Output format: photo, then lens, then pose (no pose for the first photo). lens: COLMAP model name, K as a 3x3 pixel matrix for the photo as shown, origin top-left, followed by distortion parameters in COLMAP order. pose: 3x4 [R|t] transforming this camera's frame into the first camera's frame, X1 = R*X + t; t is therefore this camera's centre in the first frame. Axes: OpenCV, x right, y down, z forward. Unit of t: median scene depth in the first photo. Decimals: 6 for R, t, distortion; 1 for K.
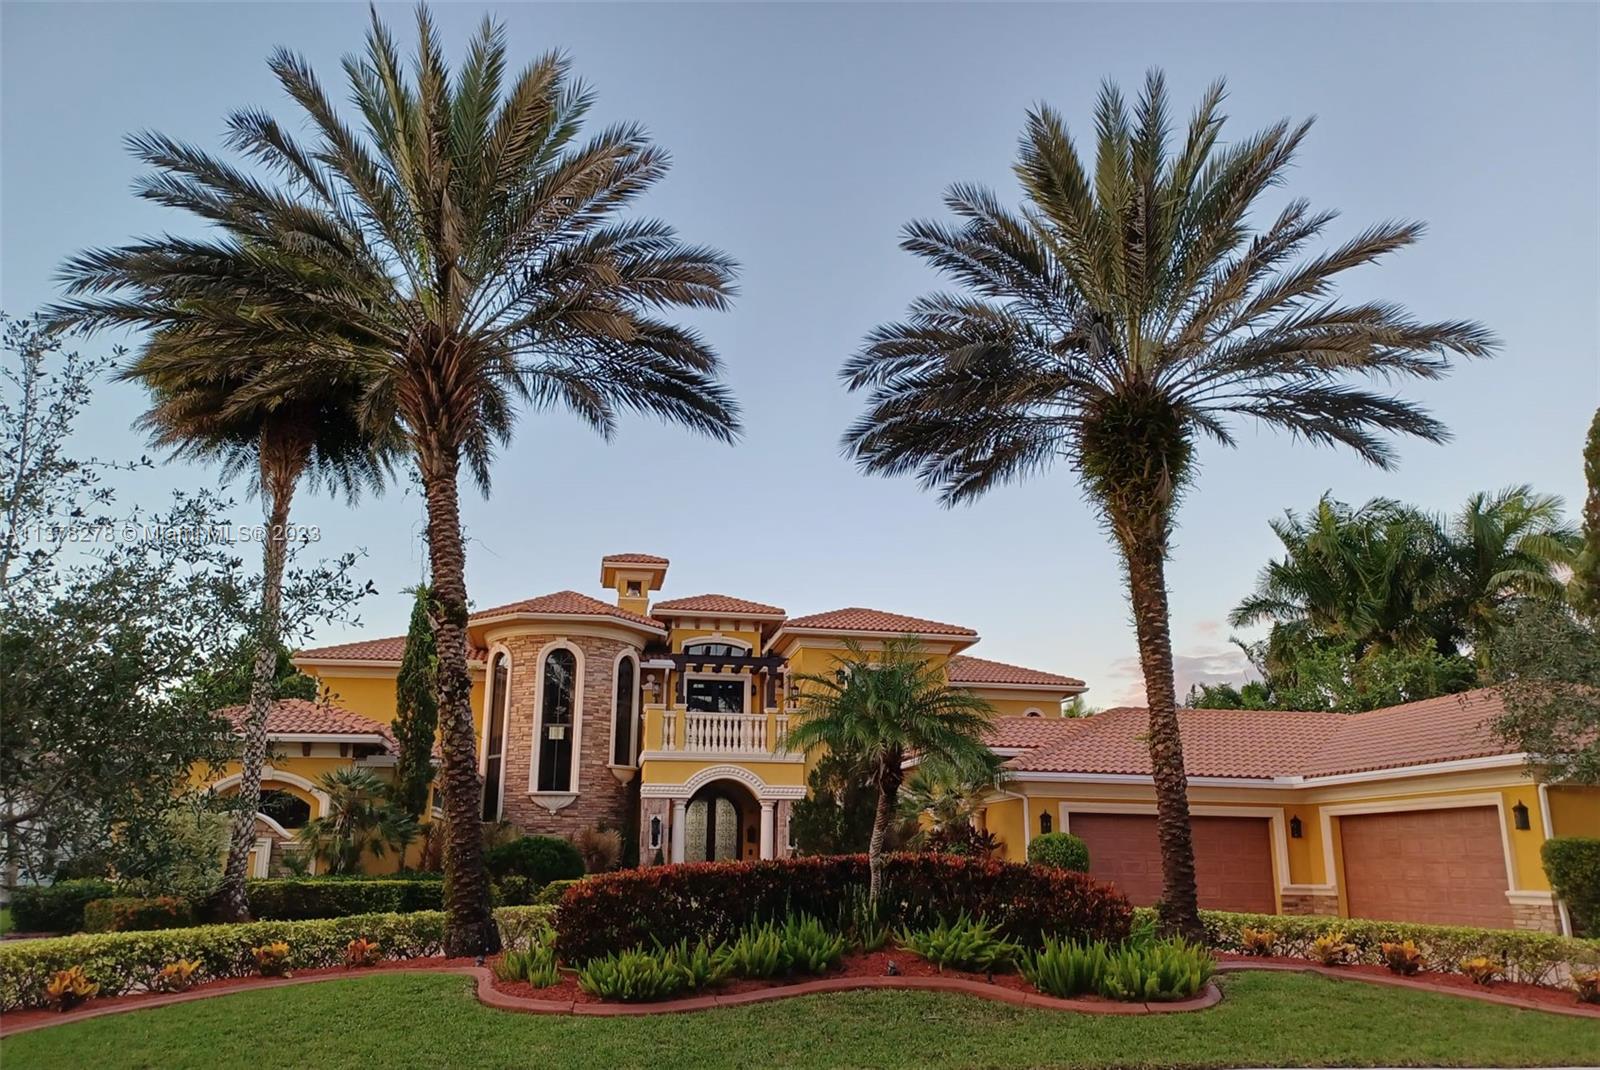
lens RADIAL K [[1091.1, 0, 802.1], [0, 1091.1, 537.5], [0, 0, 1]] dist [0.007612, 0.000414]
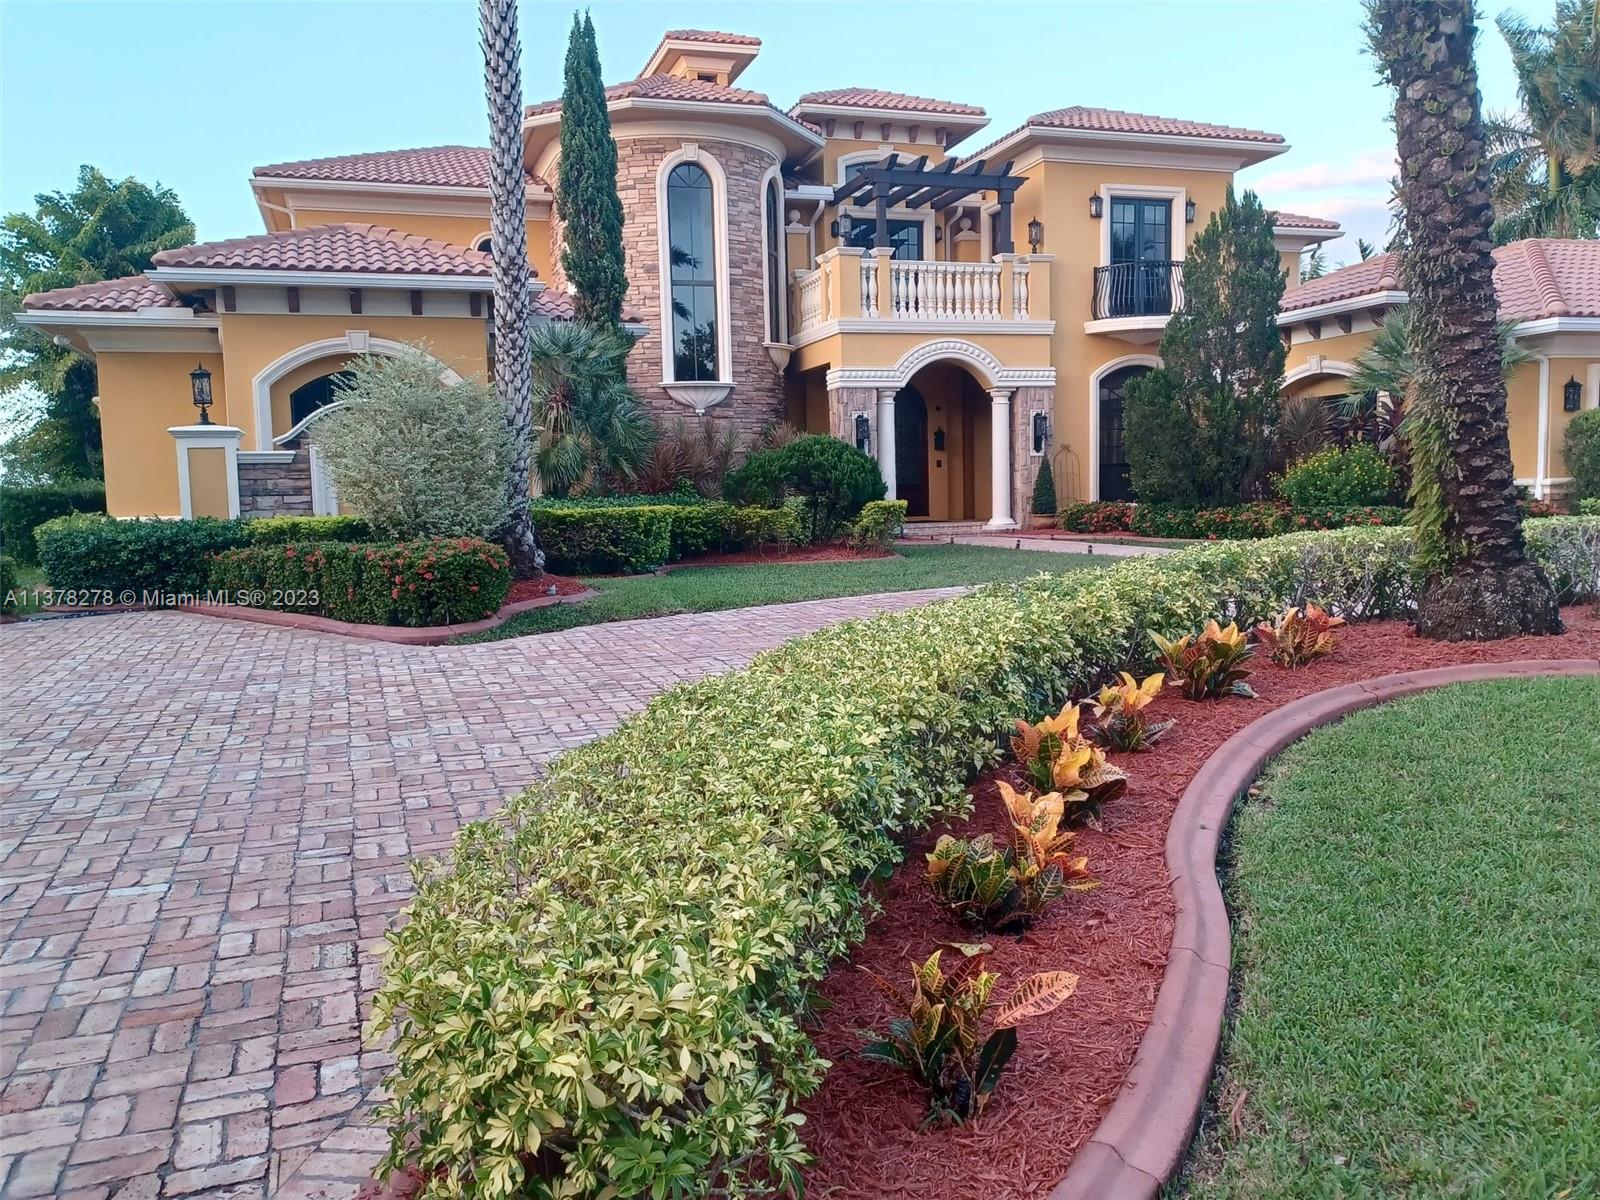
lens RADIAL K [[1275.4, 0, 800.1], [0, 1275.4, 602.3], [0, 0, 1]] dist [0.012139, 0.000442]
pose [[0.990520, -0.042832, 0.130523, -0.266181], [-0.007861, 0.930918, 0.365143, 0.068271], [-0.137146, -0.362708, 0.921756, 0.205537]]
